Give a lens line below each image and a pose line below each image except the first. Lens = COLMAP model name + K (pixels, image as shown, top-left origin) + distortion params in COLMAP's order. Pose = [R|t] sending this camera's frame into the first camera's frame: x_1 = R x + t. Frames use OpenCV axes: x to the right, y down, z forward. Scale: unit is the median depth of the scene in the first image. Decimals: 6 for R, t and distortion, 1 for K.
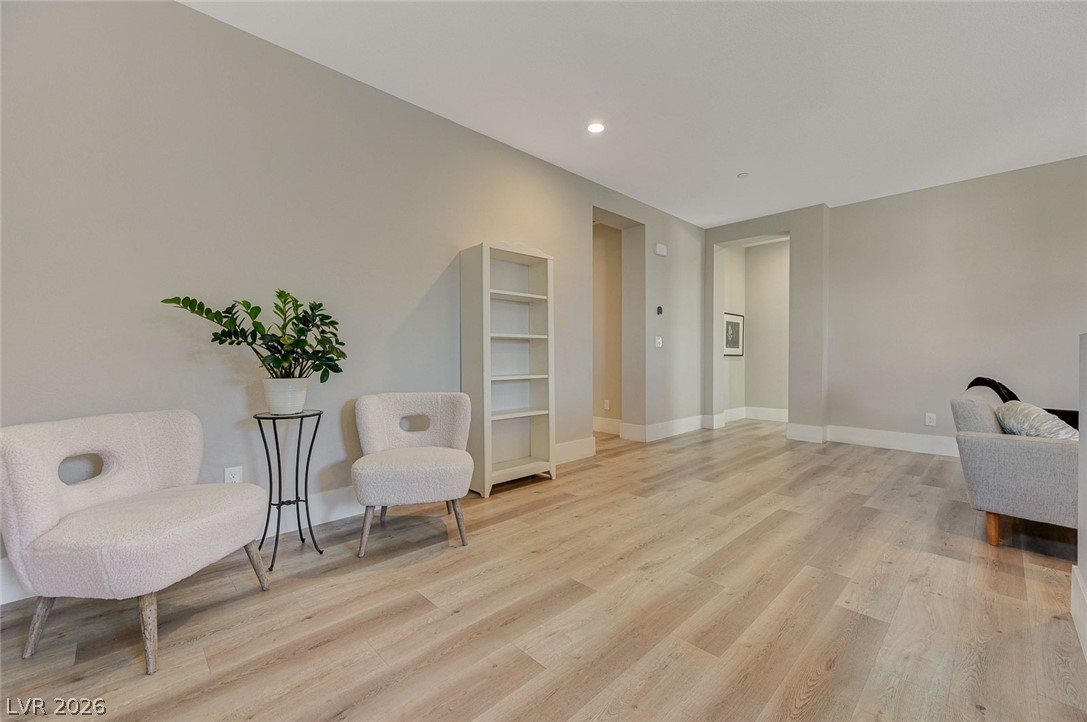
lens RADIAL K [[428.8, 0, 547.7], [0, 428.8, 364.0], [0, 0, 1]] dist [0.000390, -0.000196]
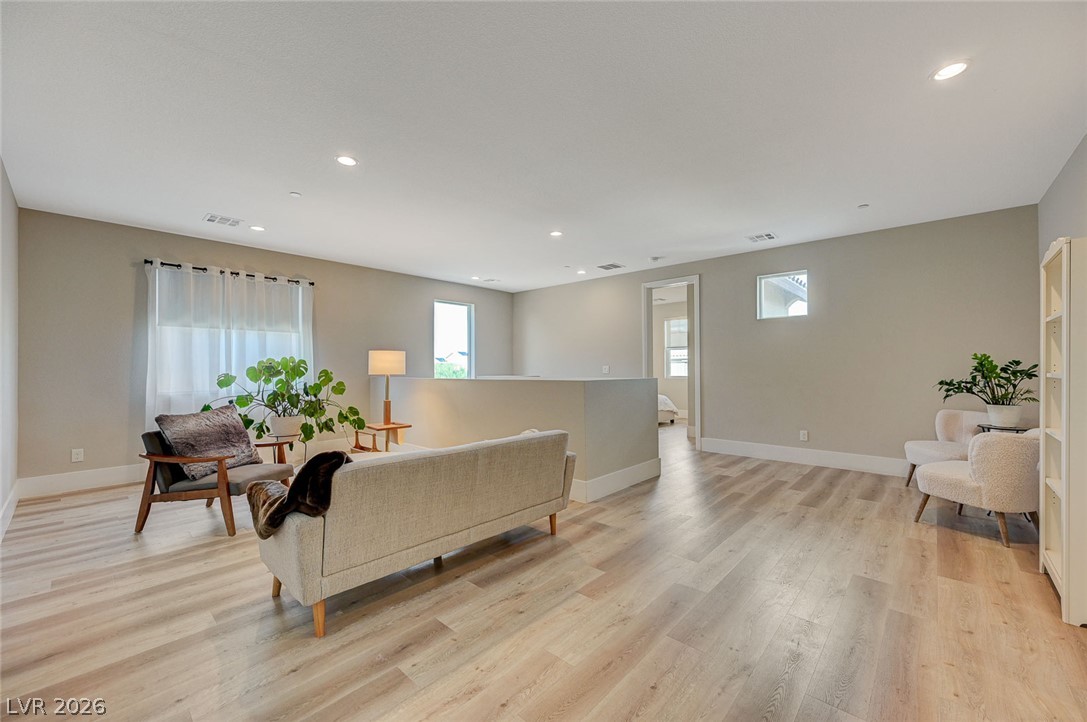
lens RADIAL K [[428.8, 0, 547.7], [0, 428.8, 364.0], [0, 0, 1]] dist [0.000390, -0.000196]
pose [[-0.997182, 0.001396, -0.075002, 1.042455], [0.000541, 0.999935, 0.011422, -0.117553], [0.075013, 0.011350, -0.997118, 2.109207]]
